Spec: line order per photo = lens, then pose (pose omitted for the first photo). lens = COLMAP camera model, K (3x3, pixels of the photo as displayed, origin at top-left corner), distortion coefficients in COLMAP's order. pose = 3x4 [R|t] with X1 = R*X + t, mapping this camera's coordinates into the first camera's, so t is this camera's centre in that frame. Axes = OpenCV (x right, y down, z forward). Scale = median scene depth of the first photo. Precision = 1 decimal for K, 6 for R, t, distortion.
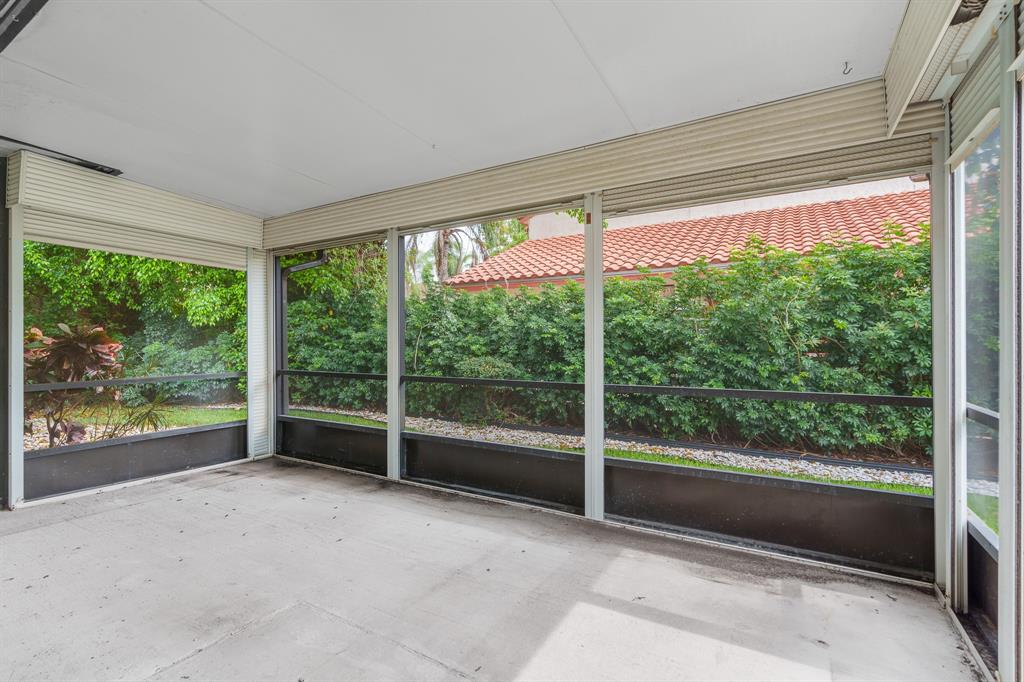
lens RADIAL K [[464.0, 0, 512.4], [0, 464.0, 339.9], [0, 0, 1]] dist [-0.003224, 0.000082]
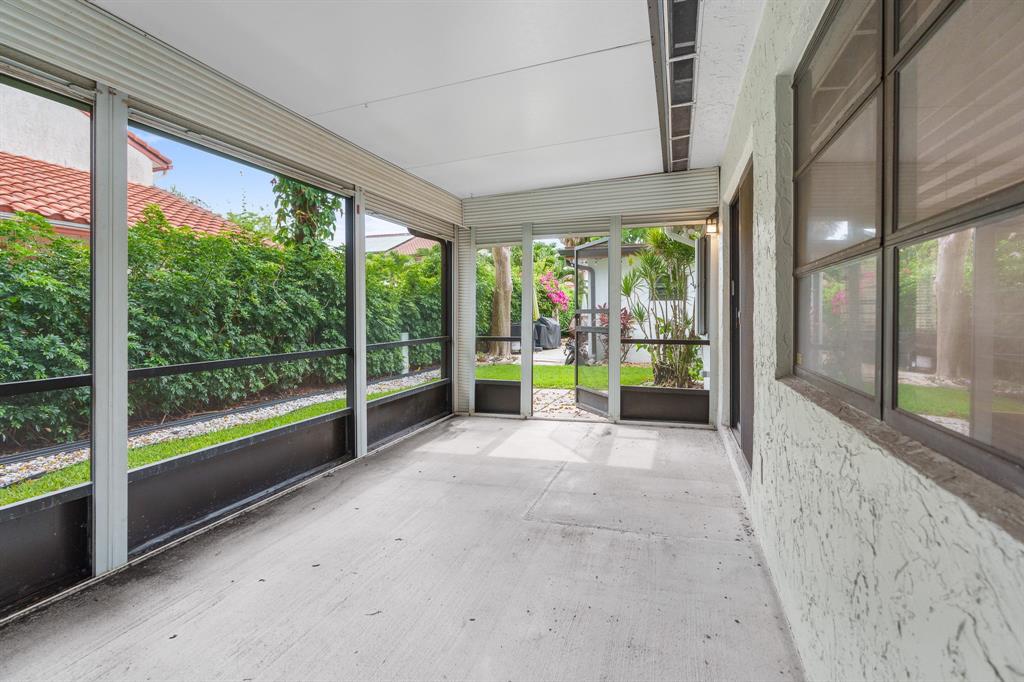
lens RADIAL K [[464.0, 0, 515.2], [0, 464.0, 316.1], [0, 0, 1]] dist [-0.003224, 0.000082]
pose [[-0.191573, 0.000782, 0.981478, -1.023139], [0.005642, 0.999984, 0.000305, 0.016421], [-0.981462, 0.005596, -0.191574, 0.774542]]
